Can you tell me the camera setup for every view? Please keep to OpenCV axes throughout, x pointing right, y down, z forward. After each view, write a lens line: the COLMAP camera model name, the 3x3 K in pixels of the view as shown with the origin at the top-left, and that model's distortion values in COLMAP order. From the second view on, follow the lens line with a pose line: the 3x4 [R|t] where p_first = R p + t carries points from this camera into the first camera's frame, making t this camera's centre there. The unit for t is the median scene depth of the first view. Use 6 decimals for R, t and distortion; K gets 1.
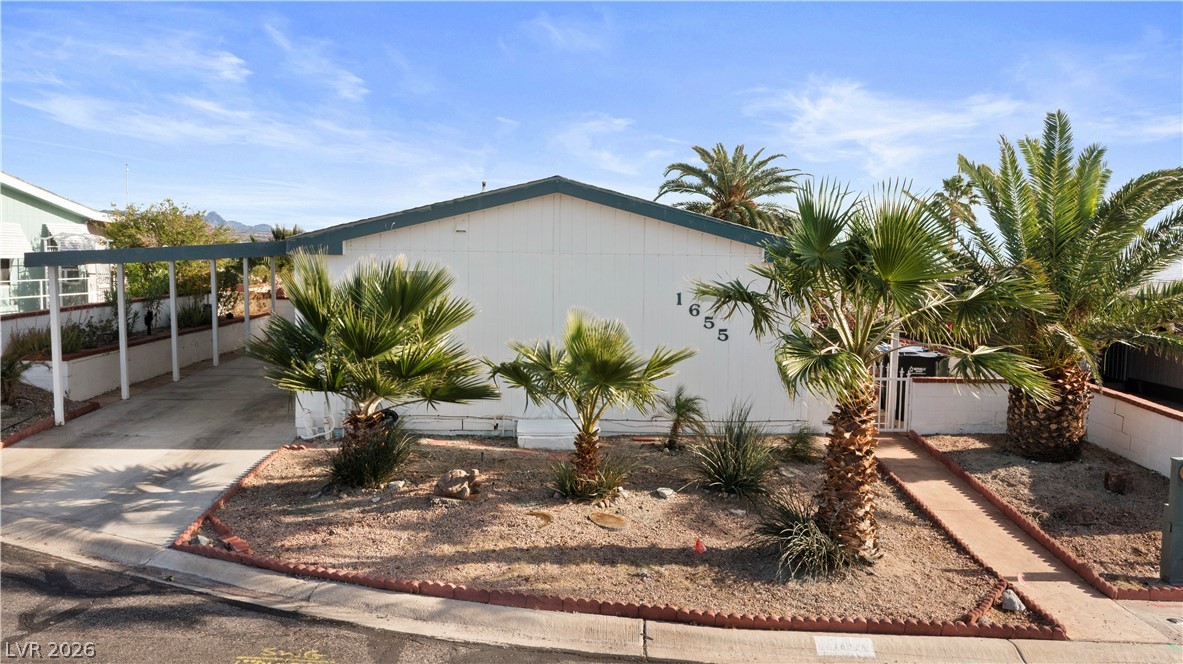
lens RADIAL K [[972.5, 0, 595.9], [0, 972.5, 326.5], [0, 0, 1]] dist [-0.013465, -0.002443]
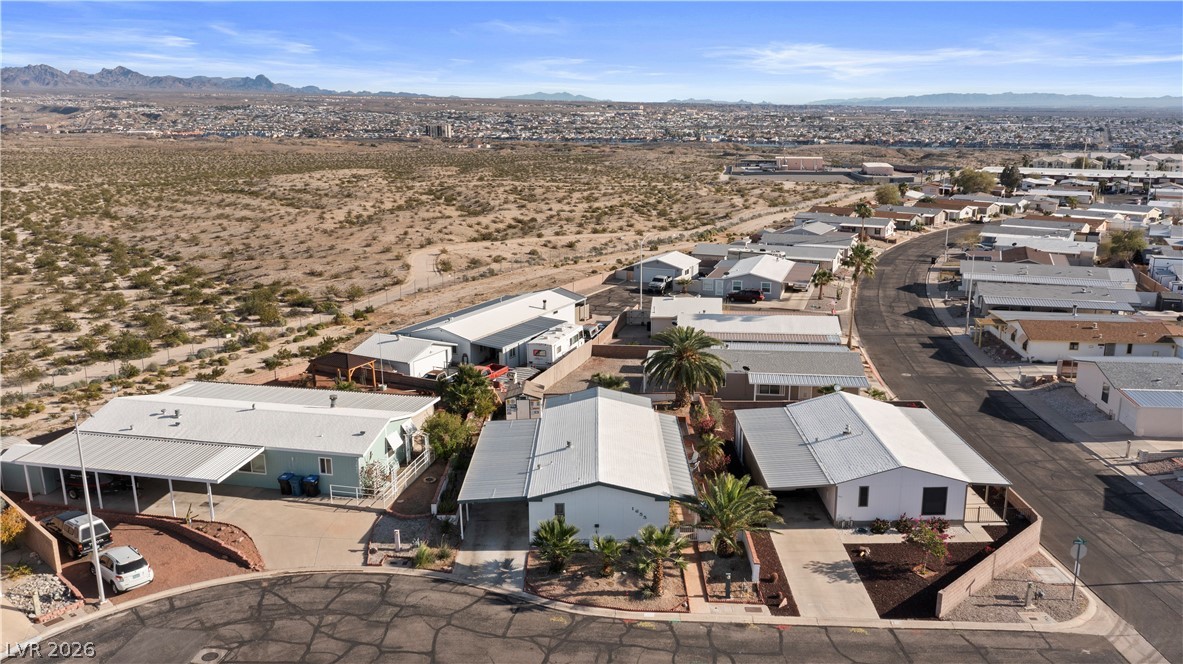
lens RADIAL K [[962.0, 0, 594.1], [0, 962.0, 330.0], [0, 0, 1]] dist [-0.014372, 0.001386]
pose [[0.998676, -0.012051, -0.050008, 0.174586], [0.019989, 0.986687, 0.161395, -1.714677], [0.047397, -0.162181, 0.985622, -3.306253]]
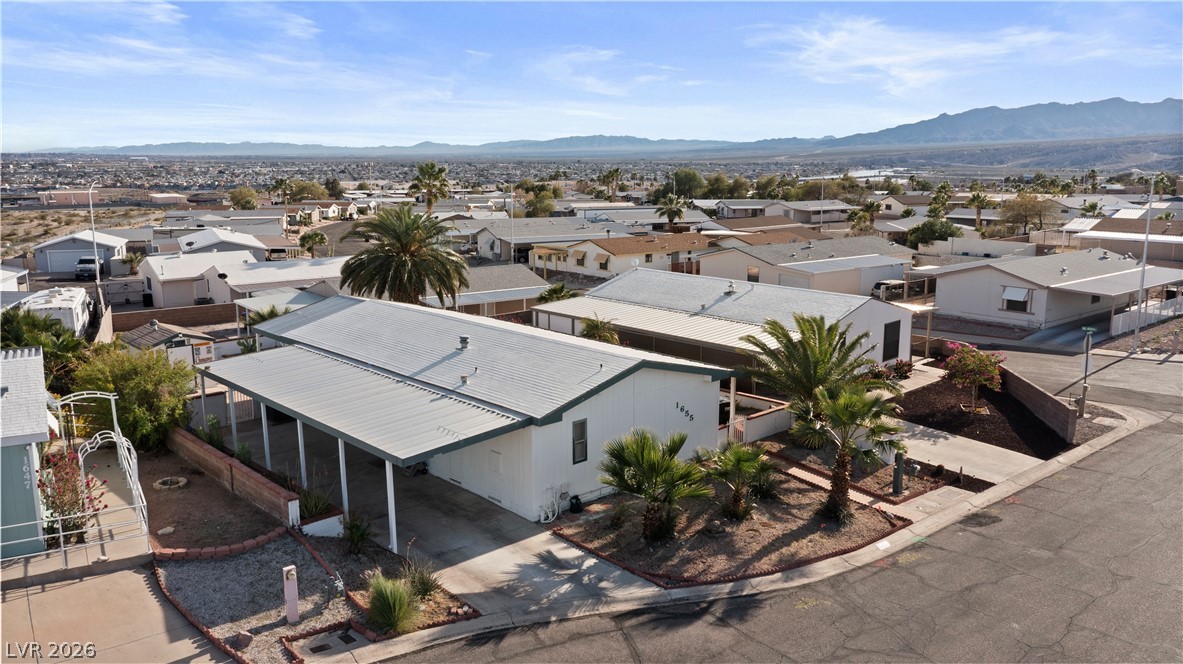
lens RADIAL K [[938.5, 0, 597.5], [0, 938.5, 333.6], [0, 0, 1]] dist [-0.001286, -0.004281]
pose [[0.754170, -0.143238, 0.640867, -1.704810], [0.063158, 0.987218, 0.146326, -0.634309], [-0.653635, -0.069879, 0.753577, -0.476876]]
